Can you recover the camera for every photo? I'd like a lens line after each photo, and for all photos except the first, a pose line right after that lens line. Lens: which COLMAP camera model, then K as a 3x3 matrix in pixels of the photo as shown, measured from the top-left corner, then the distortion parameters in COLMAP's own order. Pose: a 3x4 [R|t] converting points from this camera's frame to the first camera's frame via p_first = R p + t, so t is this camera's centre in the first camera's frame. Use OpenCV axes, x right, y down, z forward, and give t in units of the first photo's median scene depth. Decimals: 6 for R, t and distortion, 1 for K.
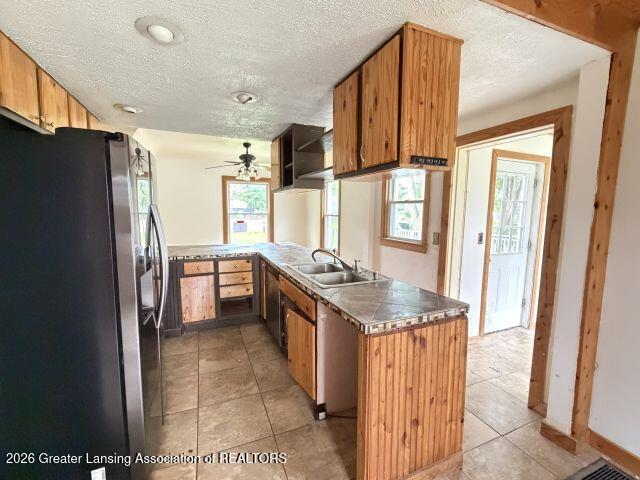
lens RADIAL K [[282.8, 0, 320.6], [0, 282.8, 239.2], [0, 0, 1]] dist [0.001102, 0.000173]
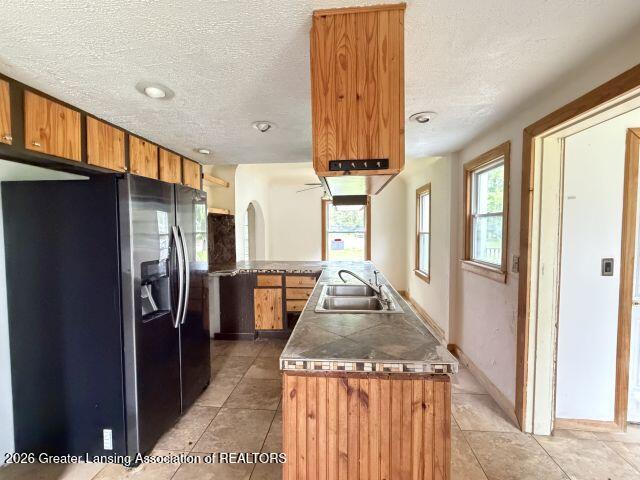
lens RADIAL K [[282.8, 0, 319.8], [0, 282.8, 239.2], [0, 0, 1]] dist [0.001102, 0.000173]
pose [[0.879205, 0.003579, -0.476430, 0.575061], [-0.033776, 0.997924, -0.054834, -0.016888], [0.475245, 0.064303, 0.877501, 0.226797]]
